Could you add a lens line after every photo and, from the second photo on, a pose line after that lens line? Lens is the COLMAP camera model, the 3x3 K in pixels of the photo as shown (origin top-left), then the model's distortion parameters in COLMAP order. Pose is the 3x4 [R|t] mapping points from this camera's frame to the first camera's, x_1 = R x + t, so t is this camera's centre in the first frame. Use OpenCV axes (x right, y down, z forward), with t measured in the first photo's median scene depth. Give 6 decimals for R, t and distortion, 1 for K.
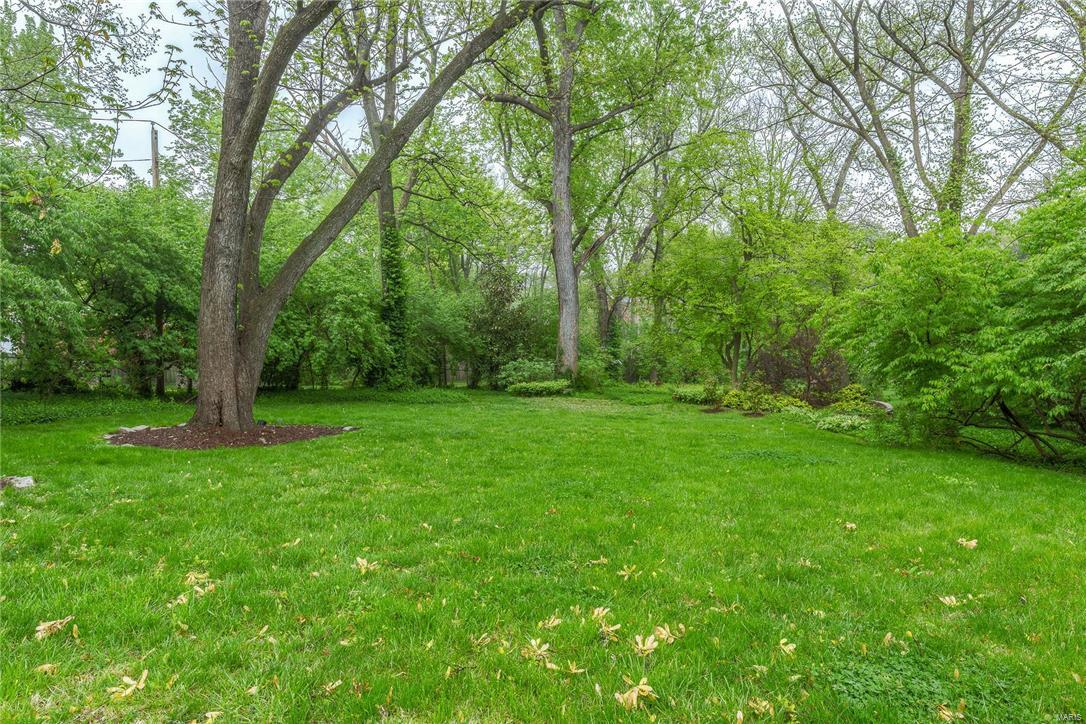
lens RADIAL K [[721.6, 0, 540.6], [0, 721.6, 362.9], [0, 0, 1]] dist [0.005887, 0.000146]
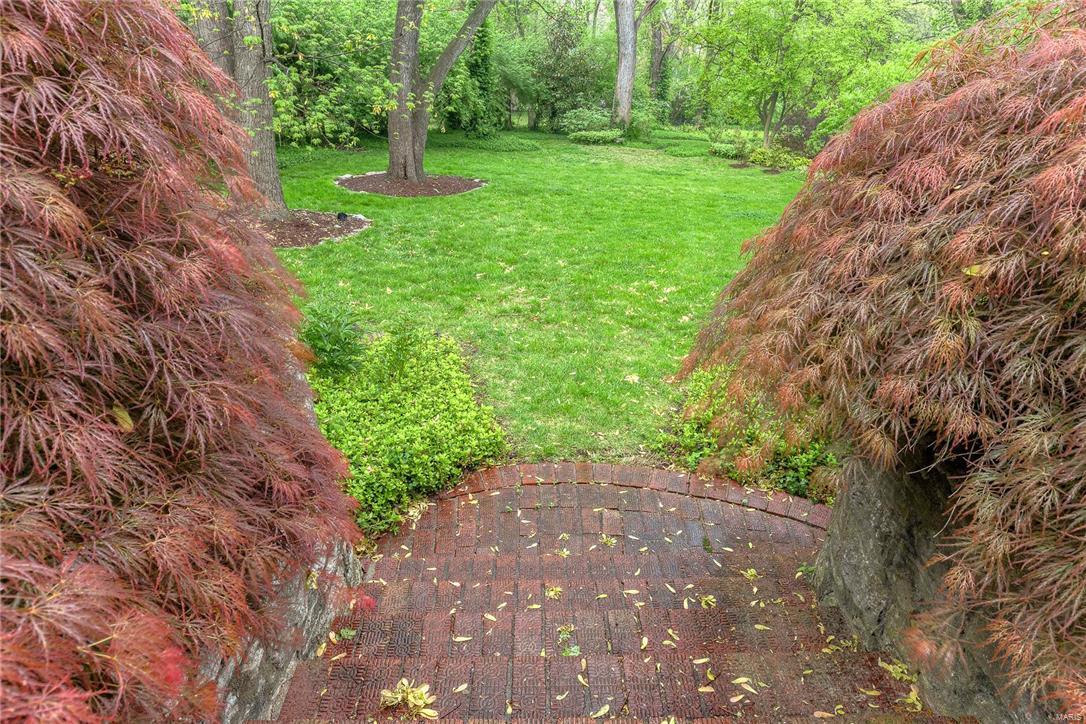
lens RADIAL K [[684.4, 0, 542.4], [0, 684.4, 364.9], [0, 0, 1]] dist [0.004535, 0.000254]
pose [[0.997695, 0.054098, -0.040976, -0.025249], [-0.034699, 0.925535, 0.377070, -0.040977], [0.058323, -0.374779, 0.925278, -0.189083]]
